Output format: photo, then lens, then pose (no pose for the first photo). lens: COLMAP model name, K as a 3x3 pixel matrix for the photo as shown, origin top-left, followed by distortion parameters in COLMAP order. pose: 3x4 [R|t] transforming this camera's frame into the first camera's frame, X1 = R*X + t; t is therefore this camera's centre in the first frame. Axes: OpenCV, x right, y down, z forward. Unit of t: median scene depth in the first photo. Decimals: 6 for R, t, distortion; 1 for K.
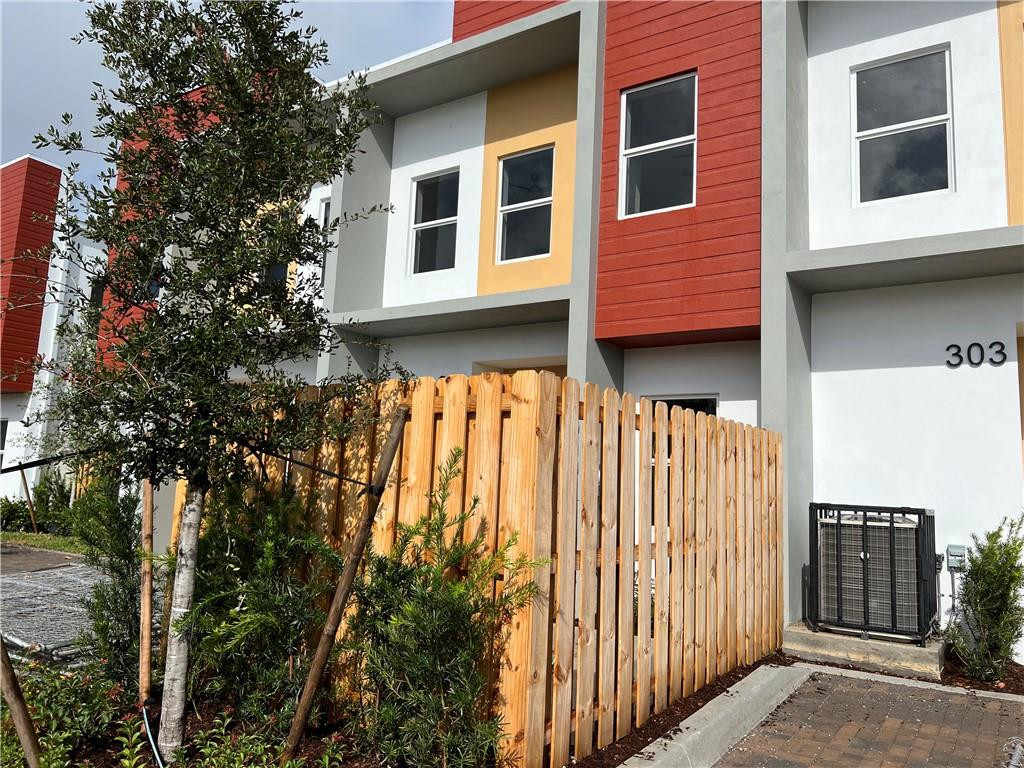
lens RADIAL K [[804.6, 0, 507.5], [0, 804.6, 379.8], [0, 0, 1]] dist [0.010286, -0.007637]
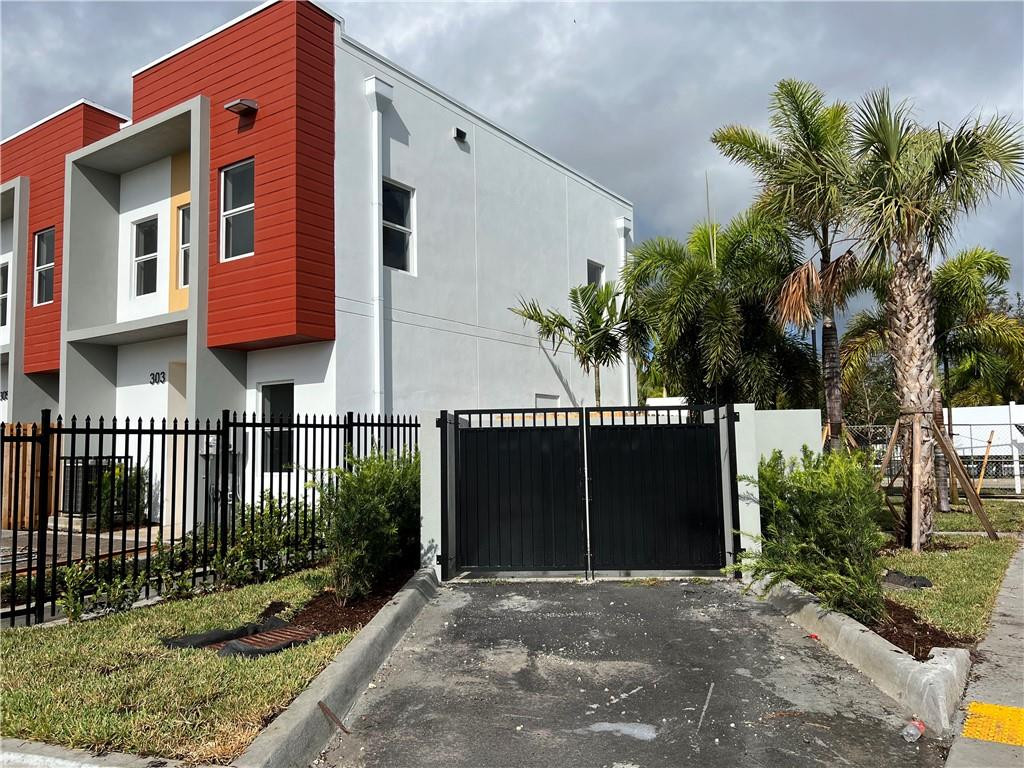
lens RADIAL K [[785.9, 0, 515.2], [0, 785.9, 384.5], [0, 0, 1]] dist [0.081310, -0.152614]
pose [[0.997567, -0.067431, 0.017709, 0.623618], [0.066200, 0.995833, 0.062720, -0.034584], [-0.021864, -0.061395, 0.997874, -0.439456]]
